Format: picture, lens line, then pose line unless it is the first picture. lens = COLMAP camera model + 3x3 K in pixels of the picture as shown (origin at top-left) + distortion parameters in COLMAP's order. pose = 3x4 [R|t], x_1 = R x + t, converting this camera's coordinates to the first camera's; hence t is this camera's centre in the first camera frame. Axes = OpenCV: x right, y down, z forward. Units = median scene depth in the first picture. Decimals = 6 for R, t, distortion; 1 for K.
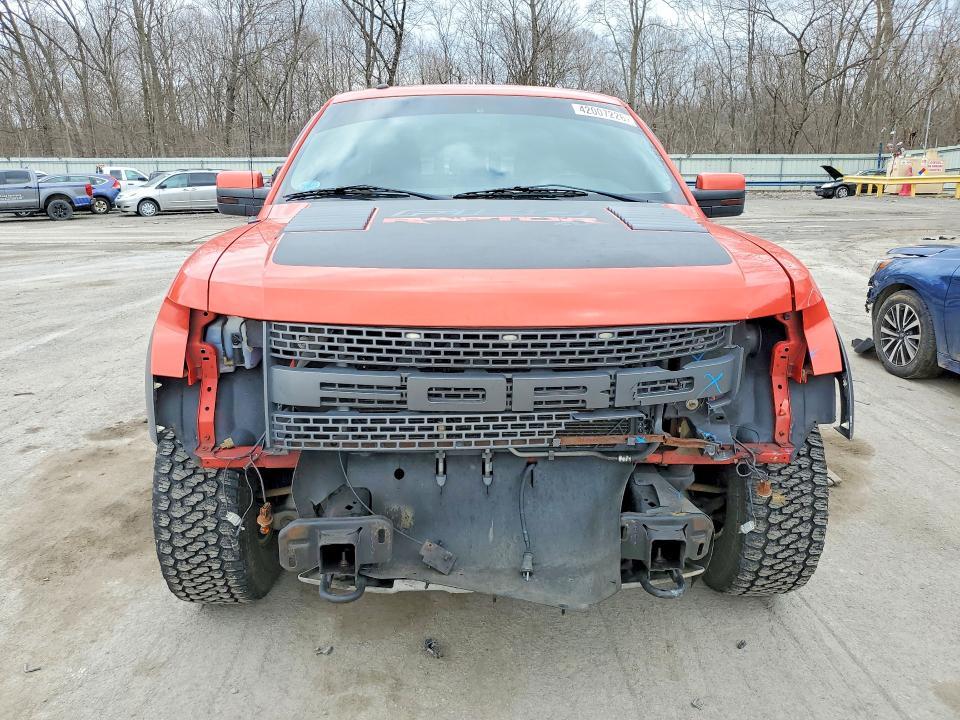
lens RADIAL K [[740.2, 0, 481.0], [0, 740.2, 358.4], [0, 0, 1]] dist [0.009527, 0.007468]
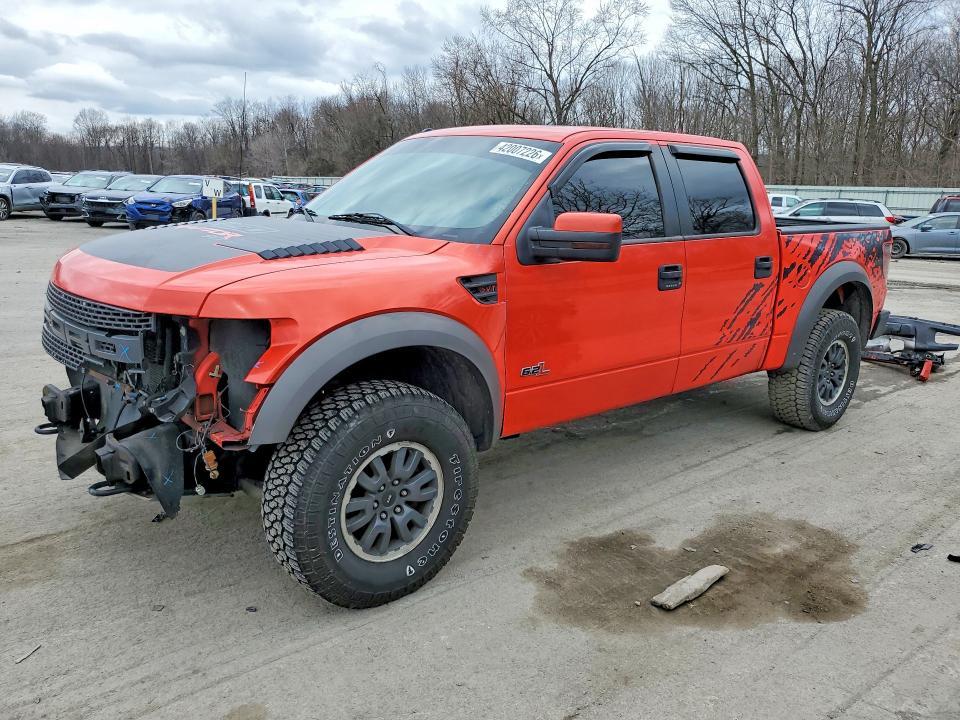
lens RADIAL K [[740.2, 0, 481.7], [0, 740.2, 361.5], [0, 0, 1]] dist [0.009527, 0.007468]
pose [[0.626455, 0.195903, -0.754438, 0.108282], [-0.219577, 0.973056, 0.070342, -0.011733], [0.747890, 0.121591, 0.652591, 0.036728]]
